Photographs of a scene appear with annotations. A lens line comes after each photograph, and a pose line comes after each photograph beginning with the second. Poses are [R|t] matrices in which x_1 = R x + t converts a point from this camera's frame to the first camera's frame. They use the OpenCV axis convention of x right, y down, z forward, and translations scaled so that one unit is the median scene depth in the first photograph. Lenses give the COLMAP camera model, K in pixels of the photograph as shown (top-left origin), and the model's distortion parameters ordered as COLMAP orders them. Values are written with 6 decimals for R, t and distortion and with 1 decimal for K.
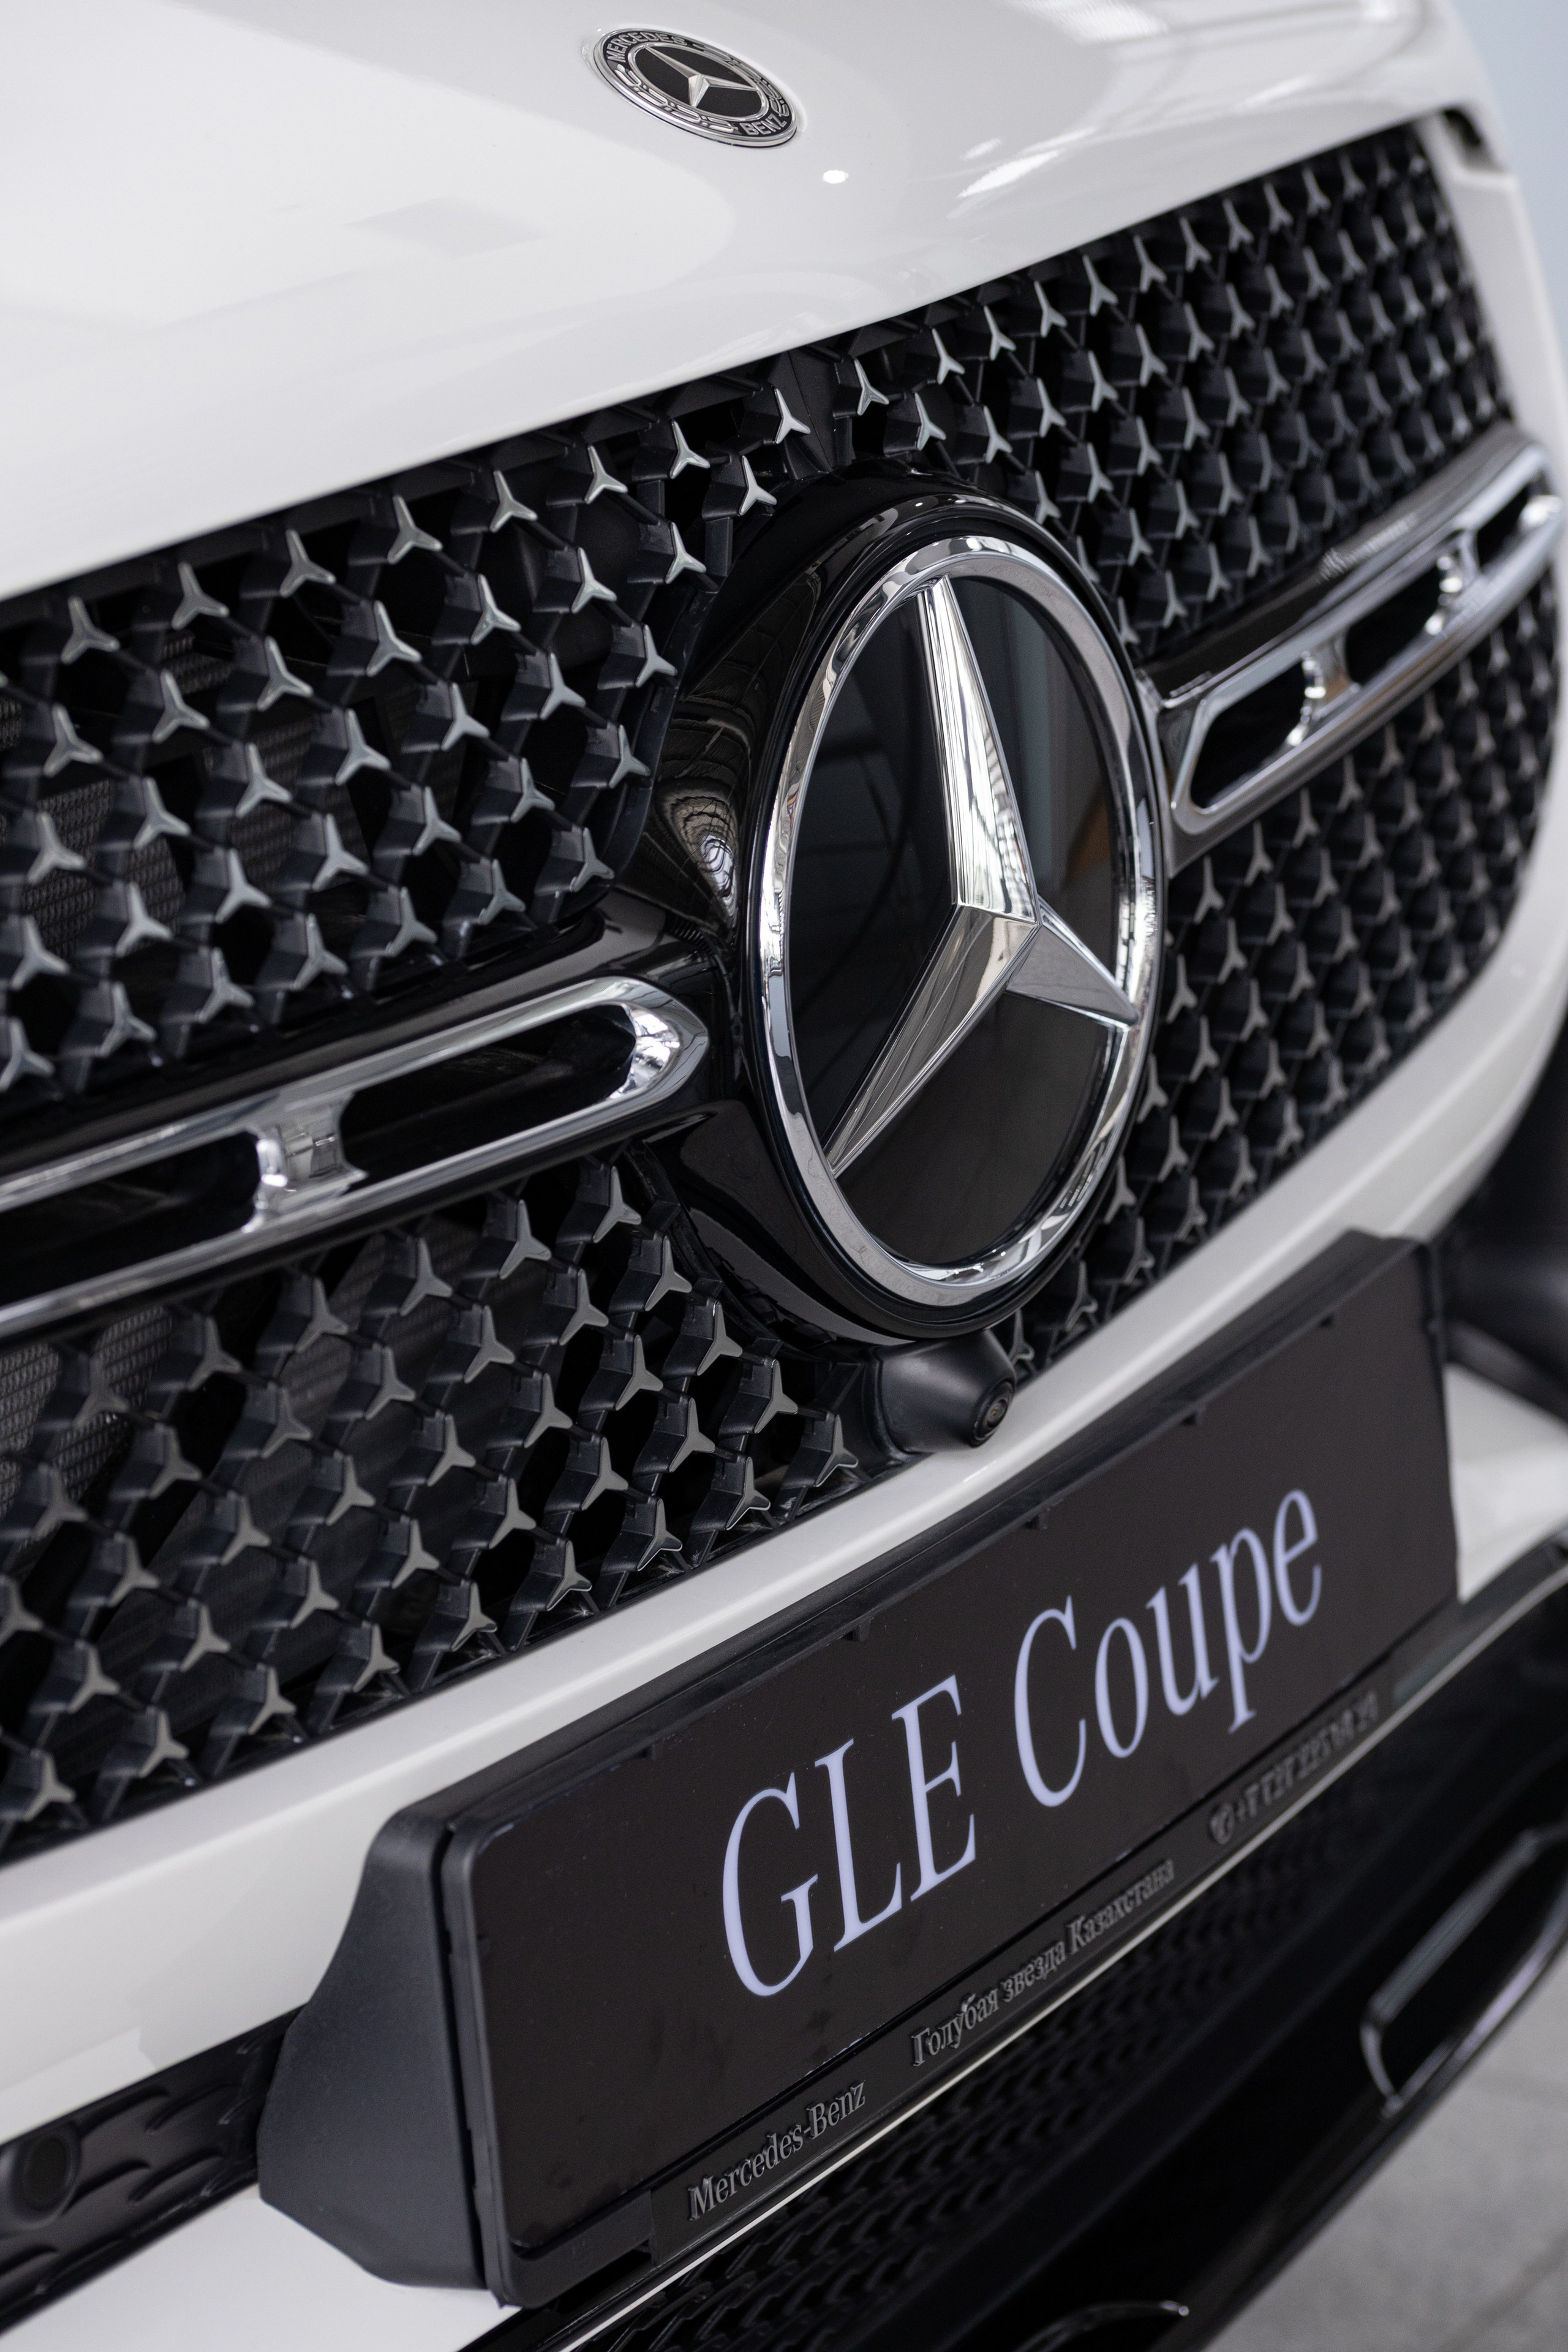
lens RADIAL K [[6395.6, 0, 784.0], [0, 6395.6, 1176.0], [0, 0, 1]] dist [-0.084466, 1.051427]
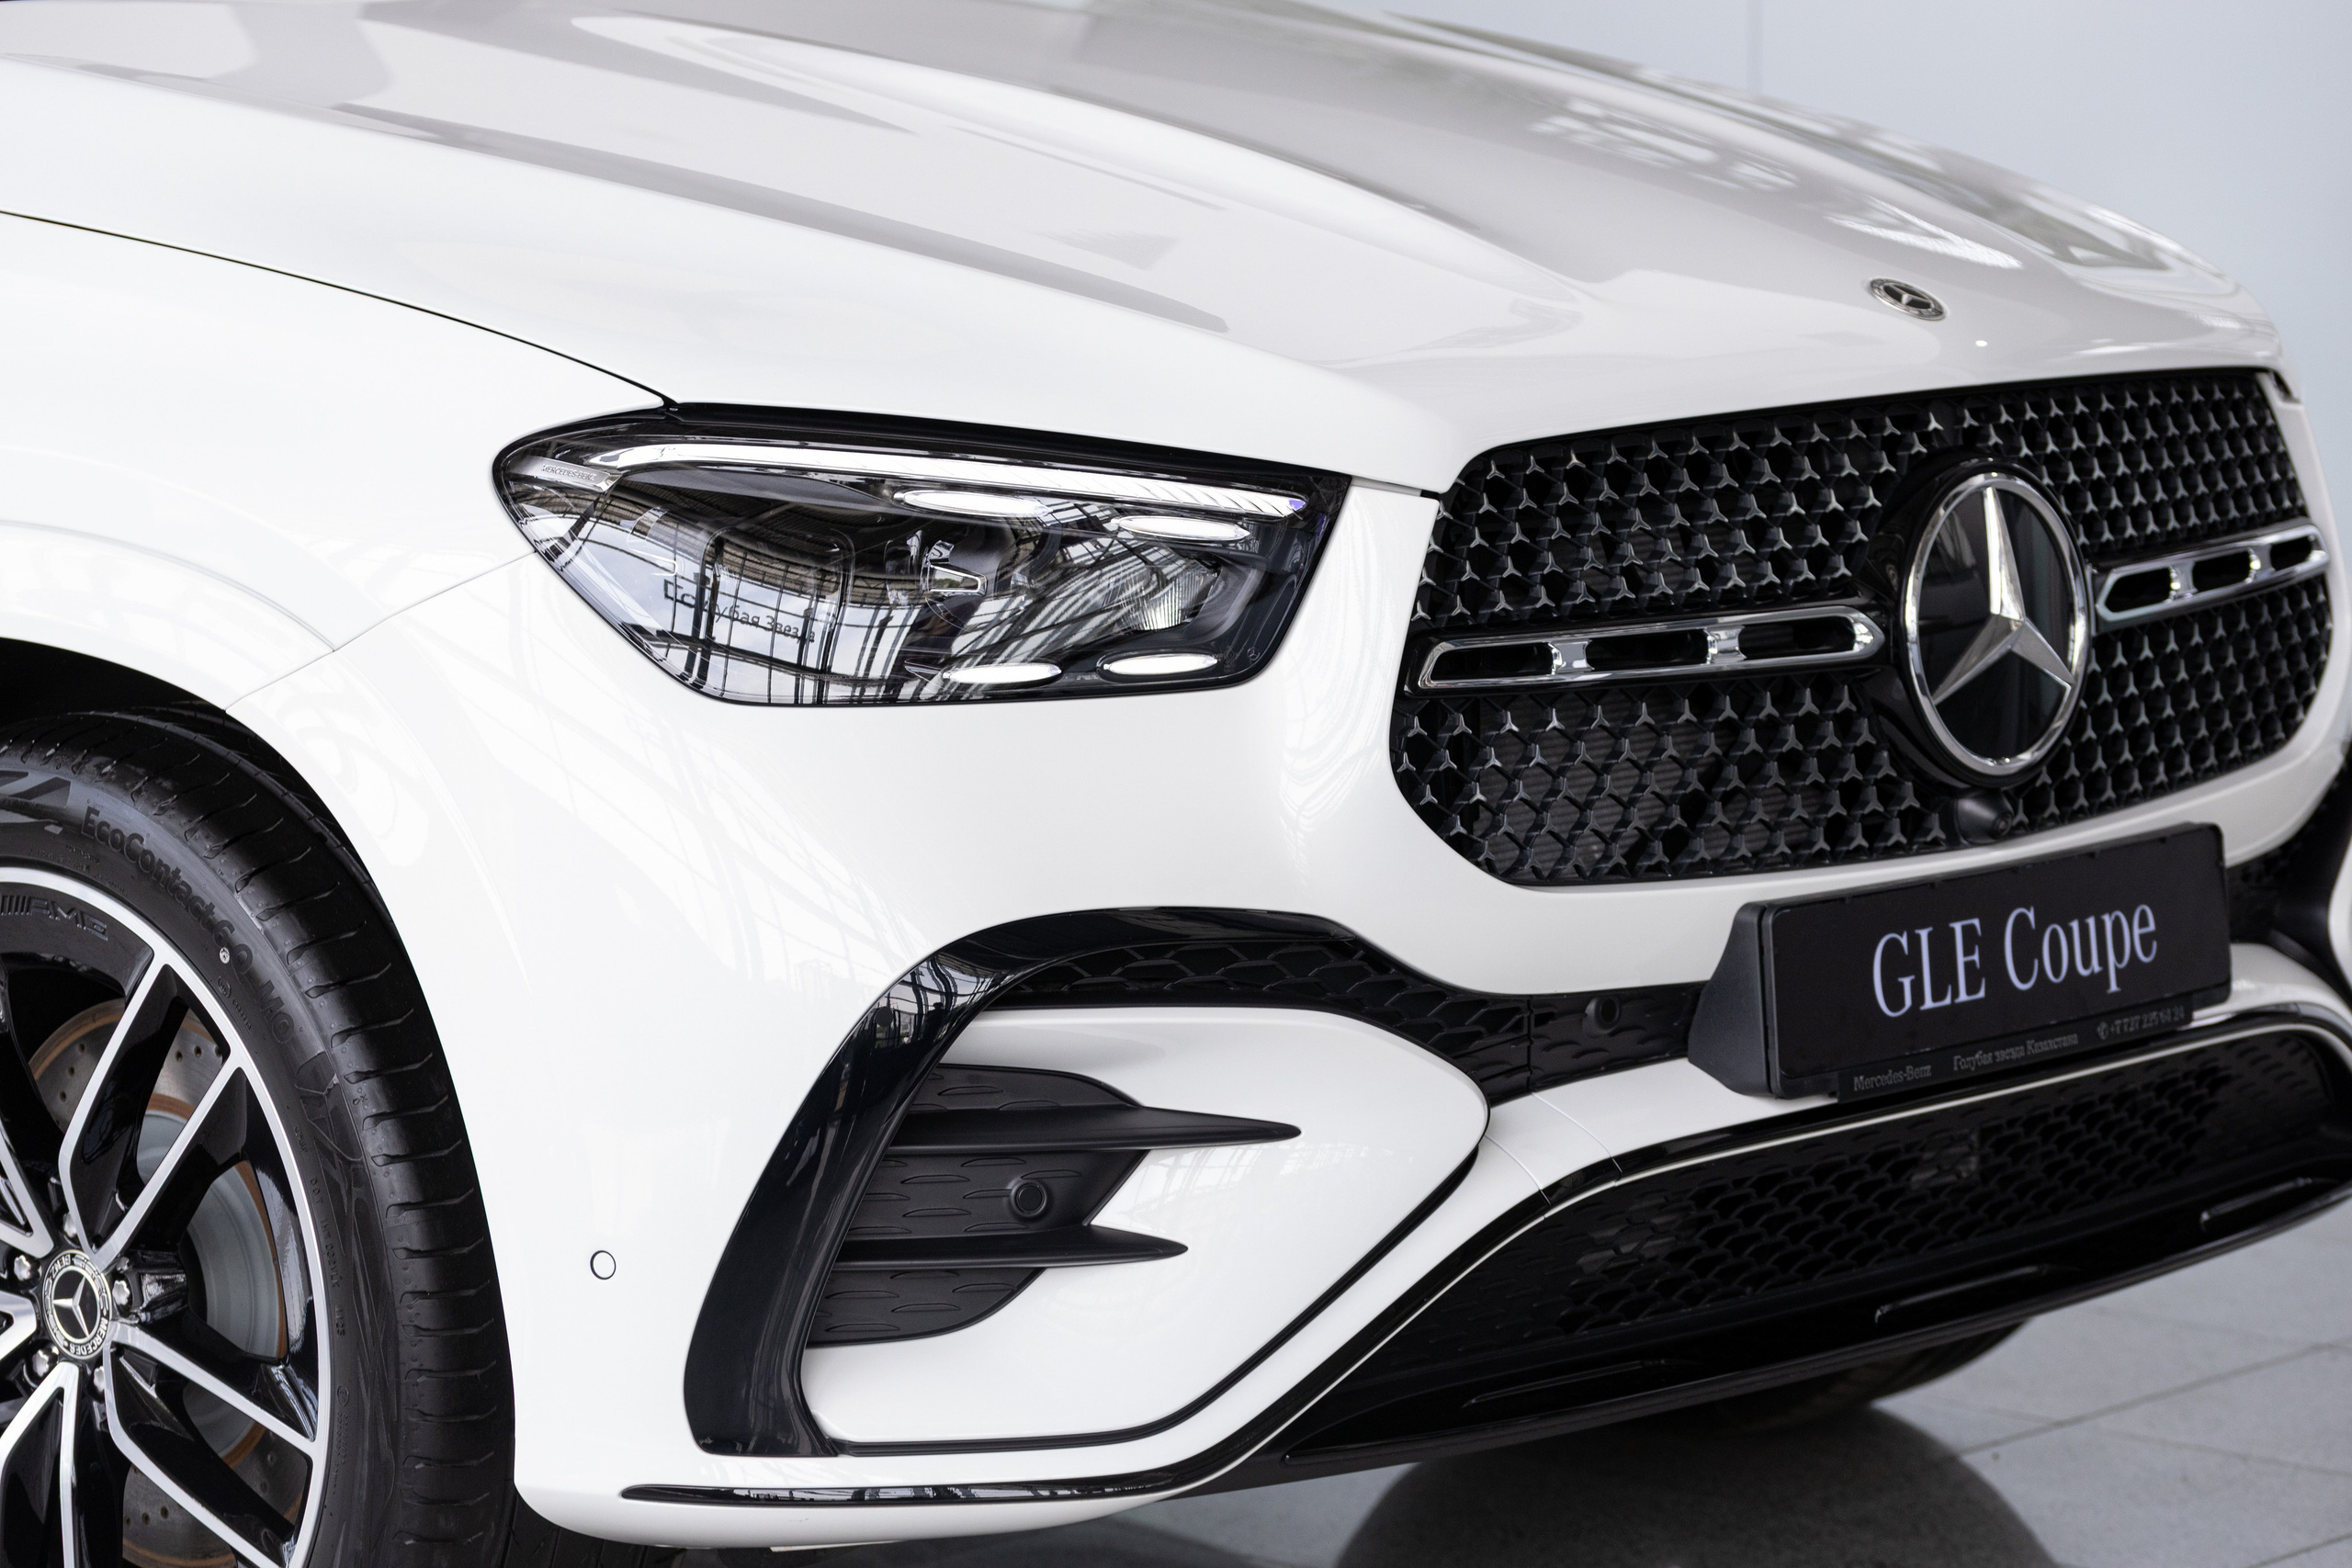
lens RADIAL K [[6395.0, 0, 1176.0], [0, 6395.0, 784.0], [0, 0, 1]] dist [-0.084466, 1.051427]
pose [[0.980119, 0.039324, -0.194474, 0.207754], [-0.076404, 0.979379, -0.187026, 0.529862], [0.183109, 0.198166, 0.962913, -1.512410]]
